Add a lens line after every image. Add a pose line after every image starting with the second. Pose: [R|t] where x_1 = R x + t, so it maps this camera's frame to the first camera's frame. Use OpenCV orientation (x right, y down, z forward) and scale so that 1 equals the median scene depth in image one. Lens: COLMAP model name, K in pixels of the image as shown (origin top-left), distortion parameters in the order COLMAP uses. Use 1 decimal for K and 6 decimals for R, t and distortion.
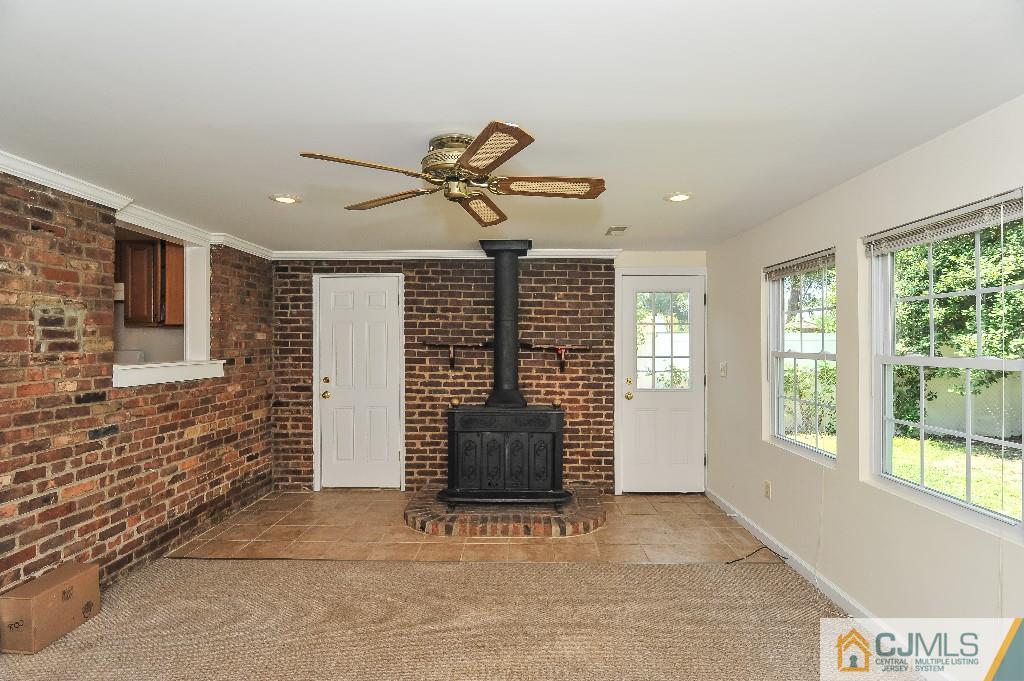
lens RADIAL K [[498.2, 0, 506.0], [0, 498.2, 342.6], [0, 0, 1]] dist [-0.014989, -0.002234]
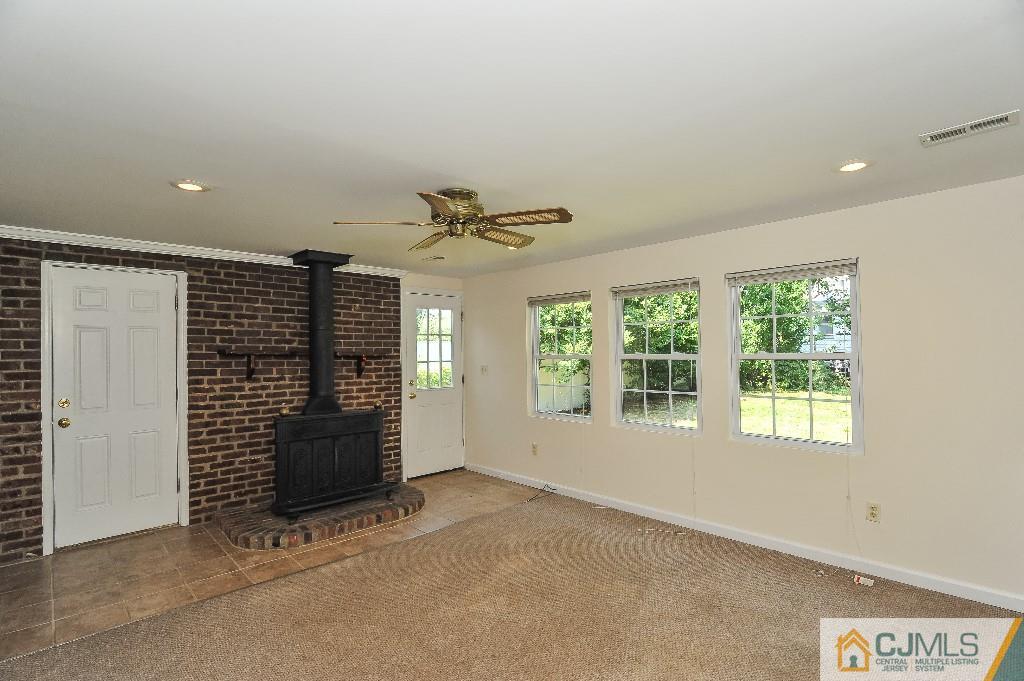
lens RADIAL K [[498.2, 0, 512.8], [0, 498.2, 342.1], [0, 0, 1]] dist [-0.014989, -0.002234]
pose [[0.708907, 0.003881, 0.705291, -0.411738], [0.010524, 0.999815, -0.016080, 0.002083], [-0.705223, 0.018822, 0.708736, -0.005763]]
